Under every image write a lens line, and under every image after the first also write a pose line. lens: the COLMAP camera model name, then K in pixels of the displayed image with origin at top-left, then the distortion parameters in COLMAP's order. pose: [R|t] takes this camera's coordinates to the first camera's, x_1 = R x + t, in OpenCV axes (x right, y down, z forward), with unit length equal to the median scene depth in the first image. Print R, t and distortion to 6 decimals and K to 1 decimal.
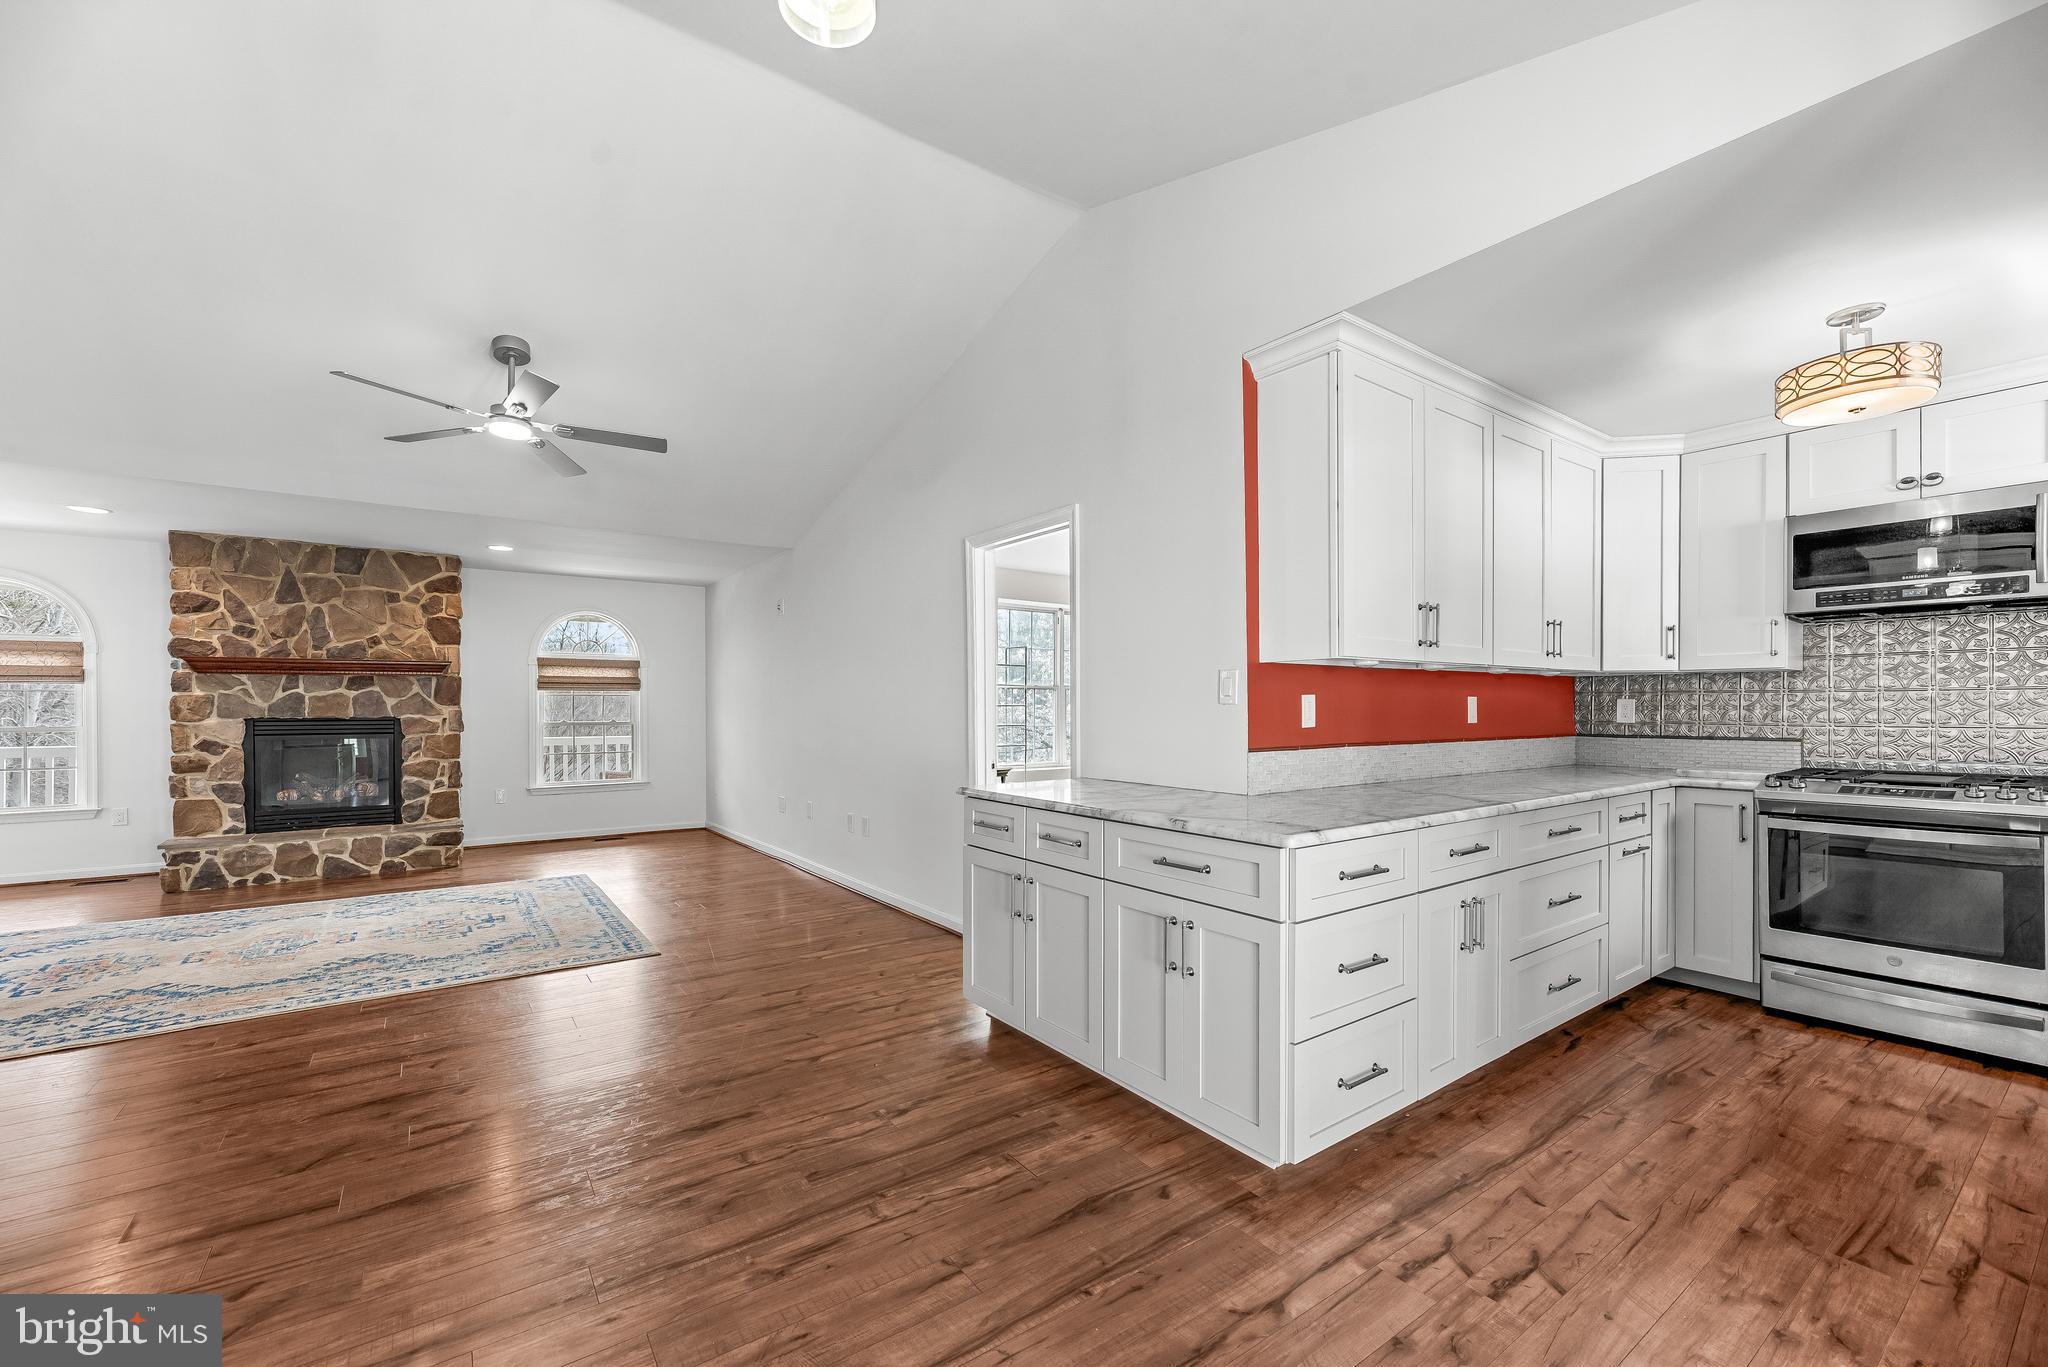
lens RADIAL K [[830.0, 0, 1017.0], [0, 830.0, 713.6], [0, 0, 1]] dist [0.000231, 0.000404]
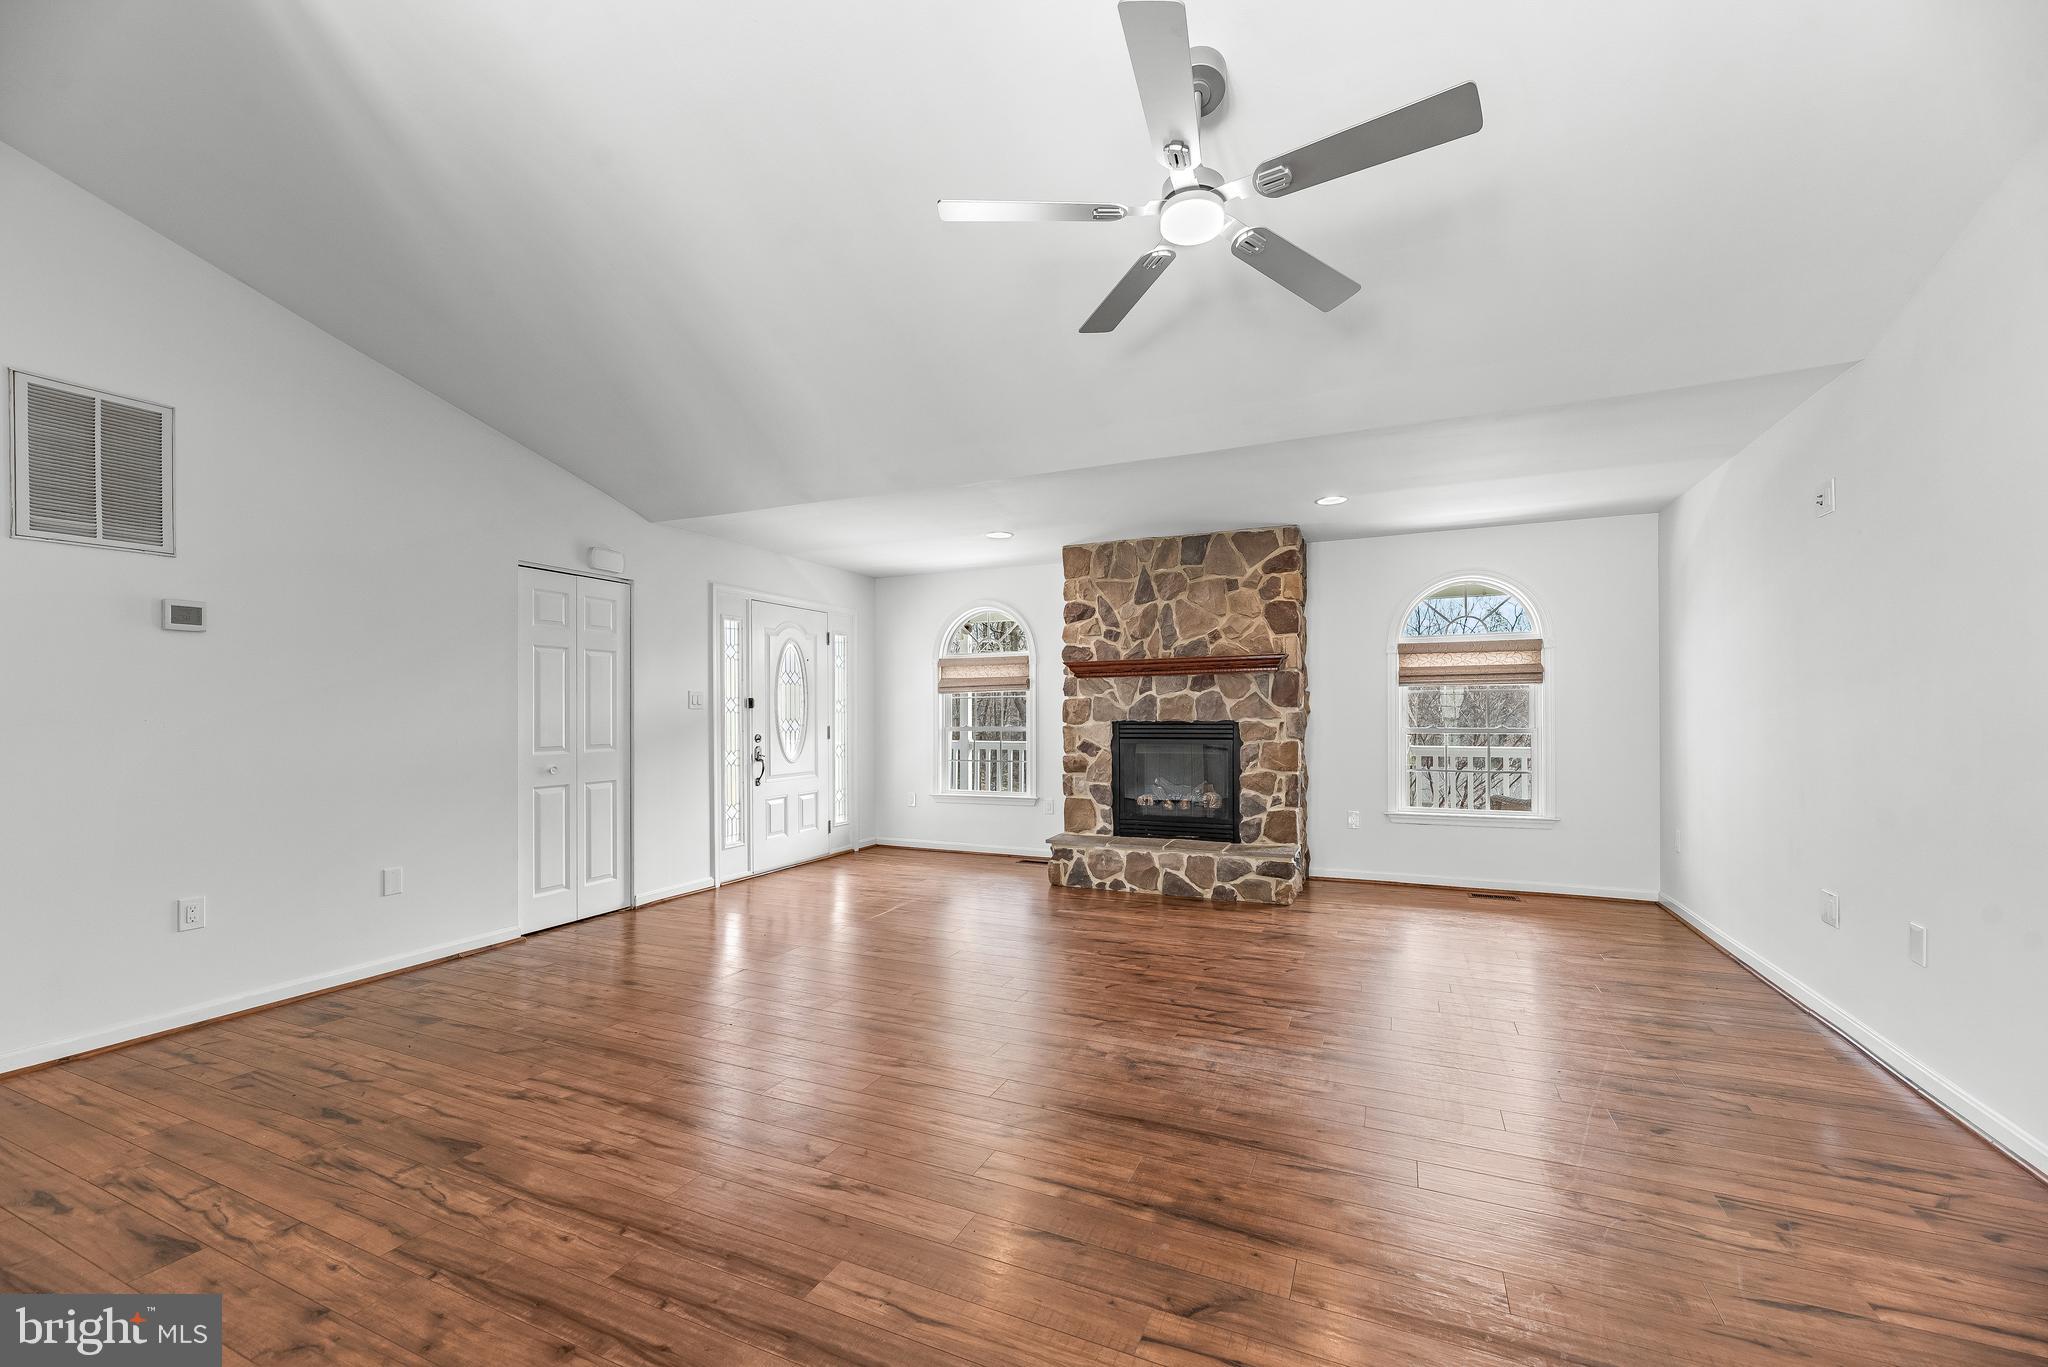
lens RADIAL K [[830.0, 0, 1017.0], [0, 830.0, 713.6], [0, 0, 1]] dist [0.000231, 0.000404]
pose [[0.505753, -0.000219, -0.862678, -0.116470], [-0.001997, 0.999997, -0.001424, -0.001783], [0.862676, 0.002443, 0.505751, 0.385967]]
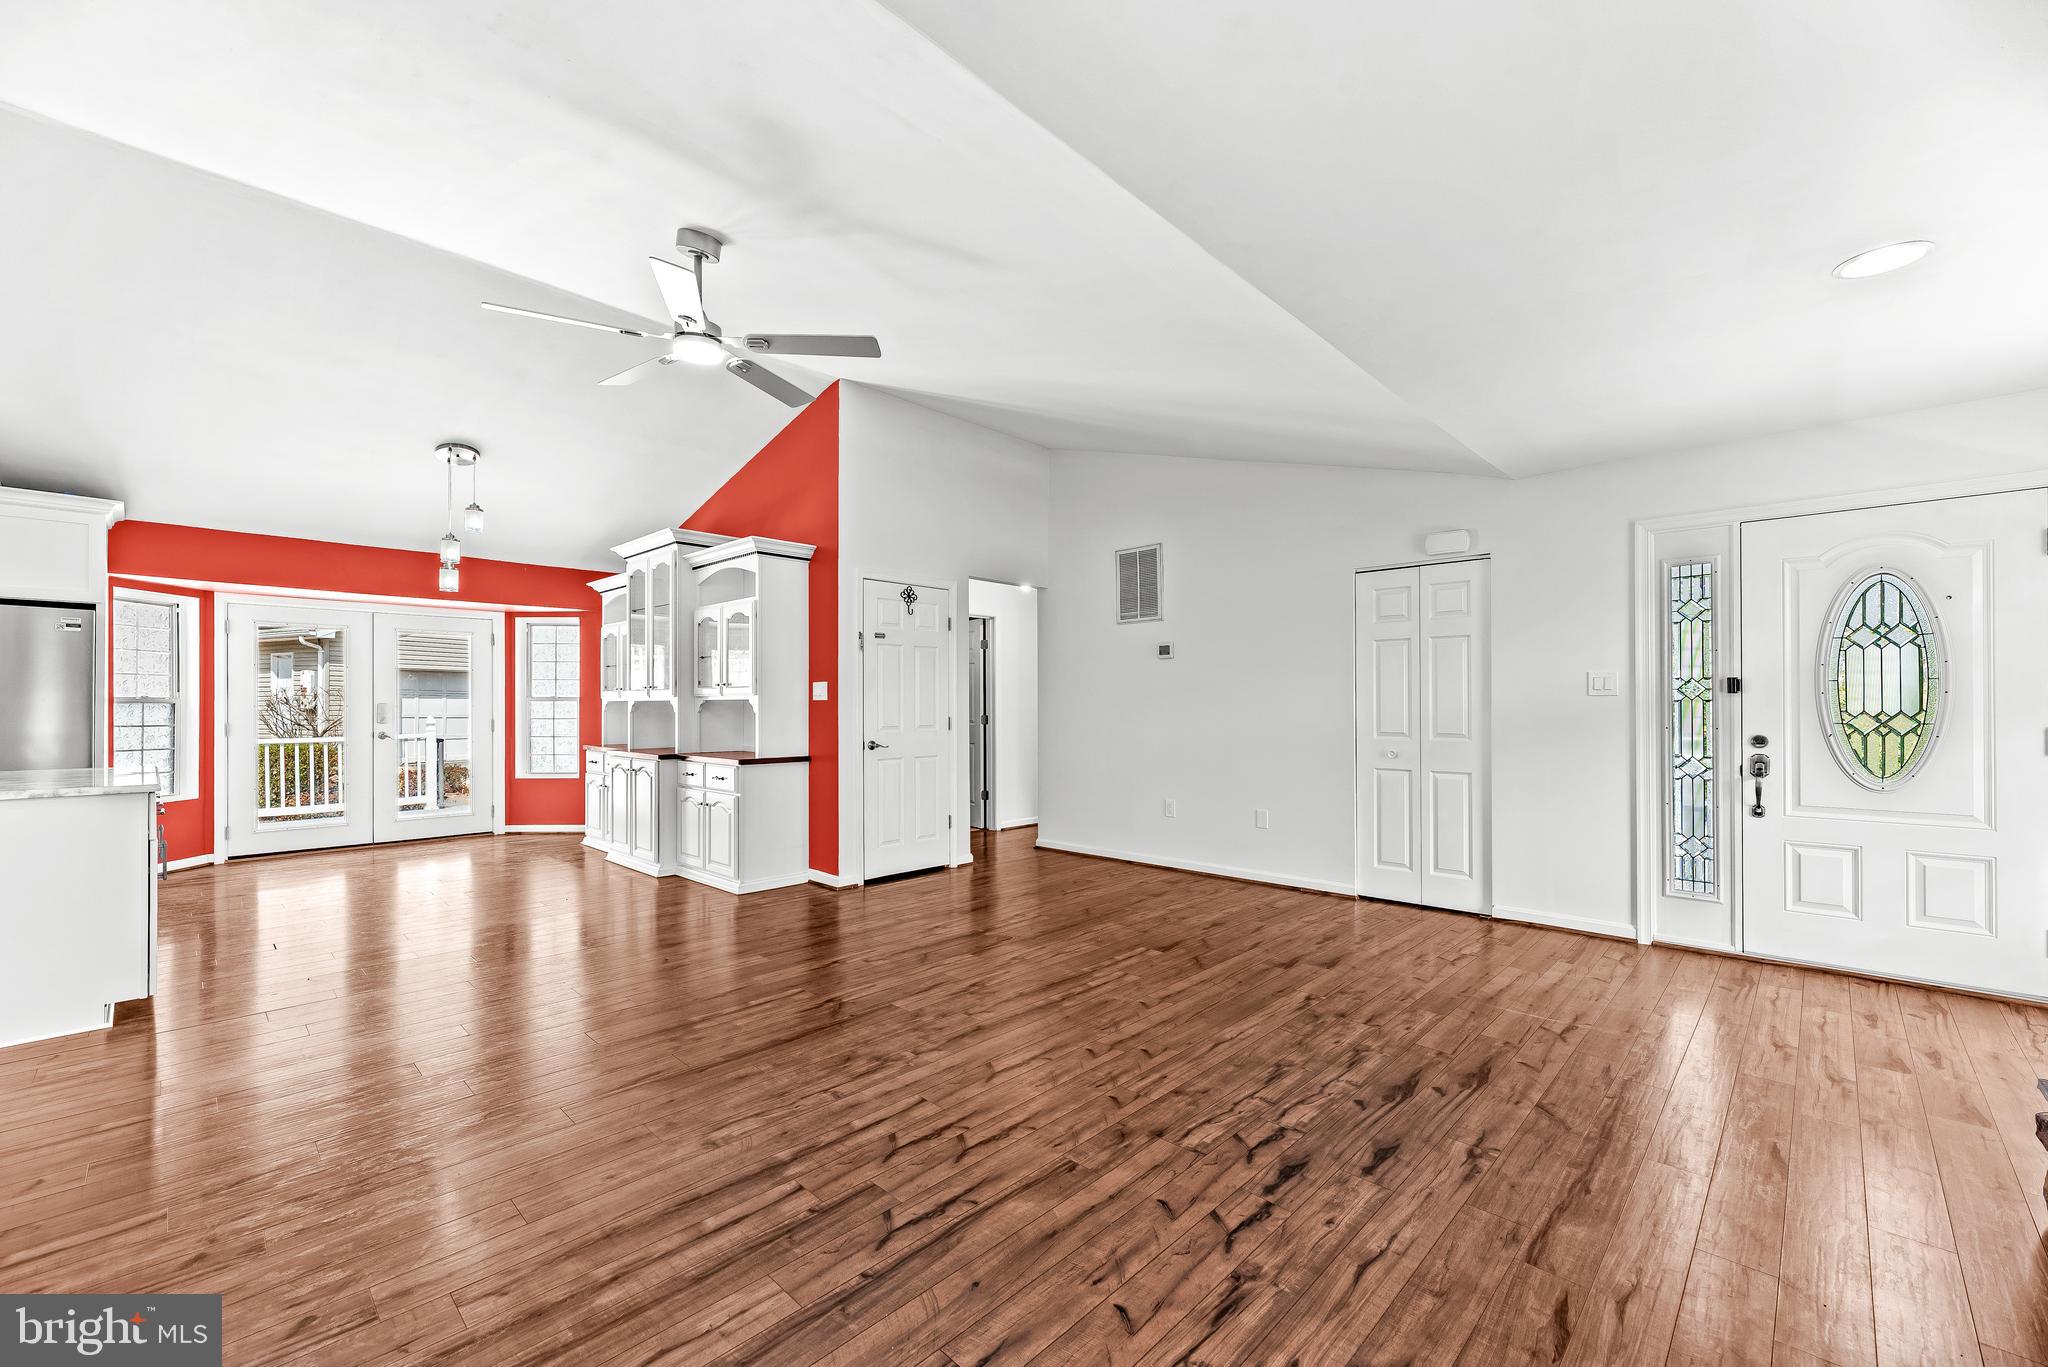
lens RADIAL K [[837.8, 0, 1016.1], [0, 837.8, 683.4], [0, 0, 1]] dist [0.001657, 0.000120]
pose [[-0.983933, -0.003329, -0.178510, -0.472757], [-0.000214, 0.999847, -0.017463, -0.006270], [0.178541, -0.017144, -0.983783, 1.146256]]
